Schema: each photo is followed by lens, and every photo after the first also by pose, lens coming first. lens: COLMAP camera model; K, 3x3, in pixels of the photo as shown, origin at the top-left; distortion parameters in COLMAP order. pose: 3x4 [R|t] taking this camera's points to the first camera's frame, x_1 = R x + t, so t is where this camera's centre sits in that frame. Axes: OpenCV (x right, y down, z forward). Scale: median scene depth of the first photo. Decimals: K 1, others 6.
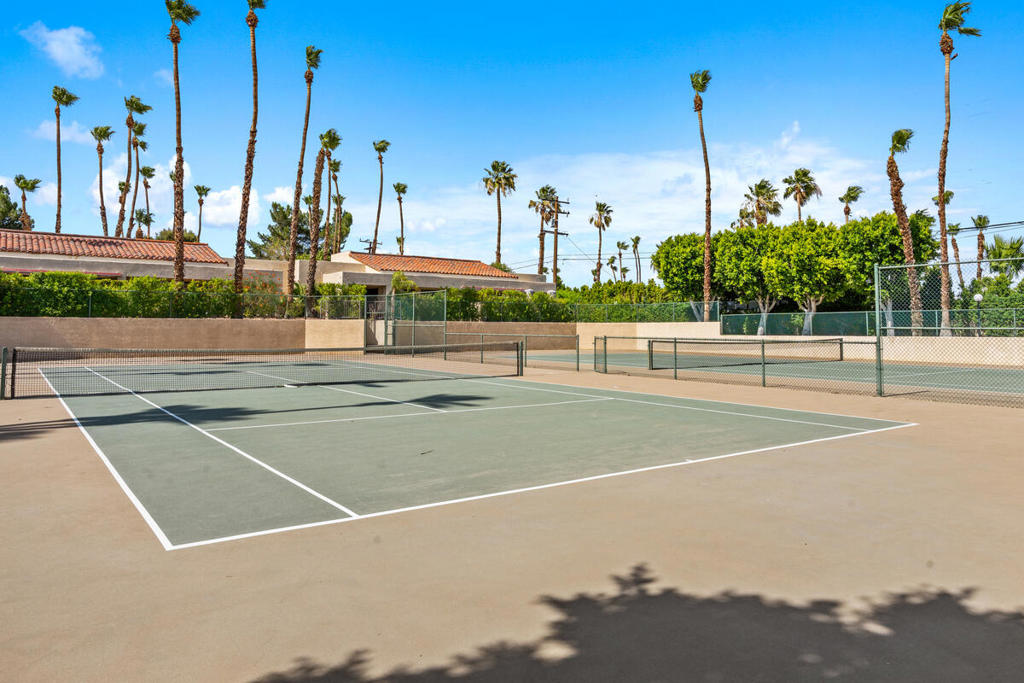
lens RADIAL K [[691.7, 0, 510.0], [0, 691.7, 313.1], [0, 0, 1]] dist [-0.000434, -0.001259]
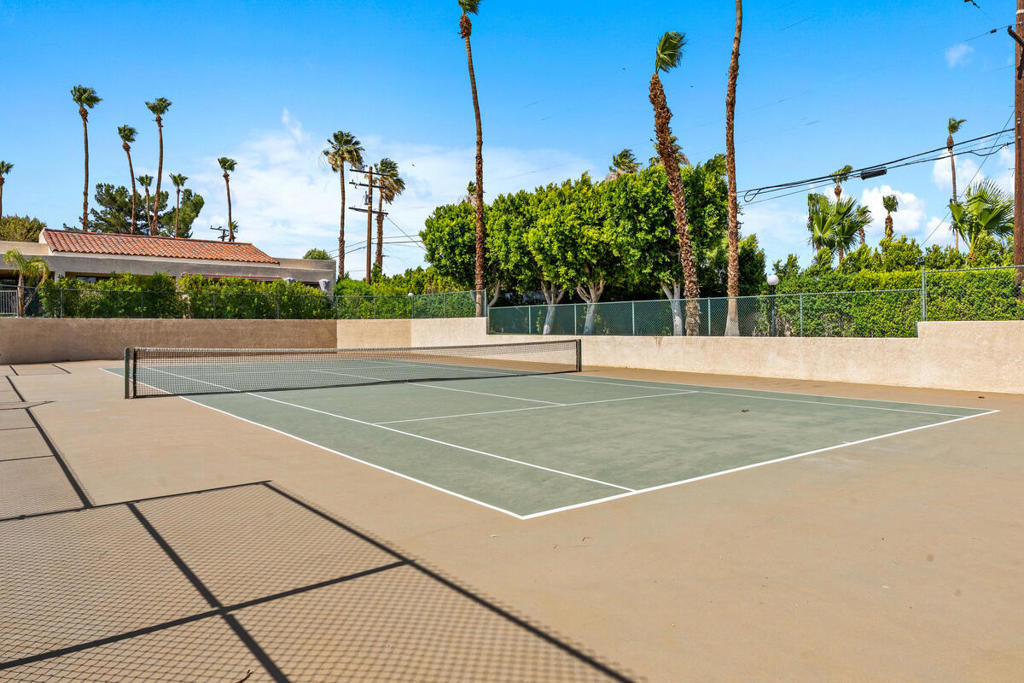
lens RADIAL K [[681.5, 0, 512.0], [0, 681.5, 341.5], [0, 0, 1]] dist [0.001175, 0.000798]
pose [[0.999448, -0.006958, 0.032493, 0.296906], [0.005461, 0.998930, 0.045931, 0.005086], [-0.032778, -0.045728, 0.998416, 0.243588]]
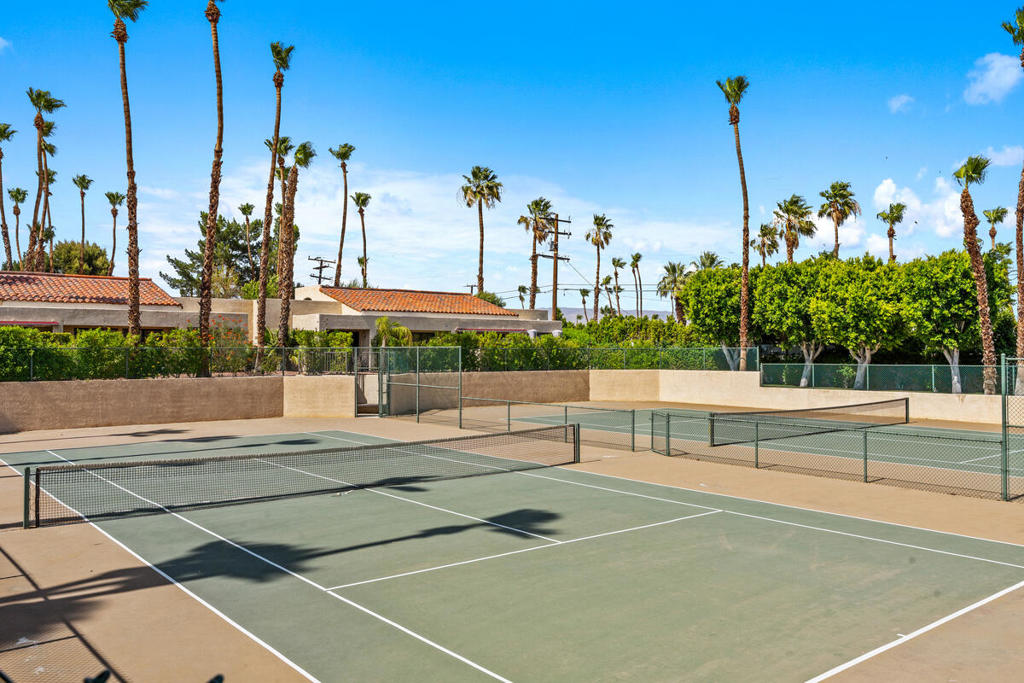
lens RADIAL K [[827.1, 0, 511.1], [0, 827.1, 359.2], [0, 0, 1]] dist [0.003155, 0.003535]
pose [[0.998513, -0.003796, 0.054378, -0.061866], [0.001929, 0.999408, 0.034354, -0.037867], [-0.054476, -0.034198, 0.997929, -0.016135]]
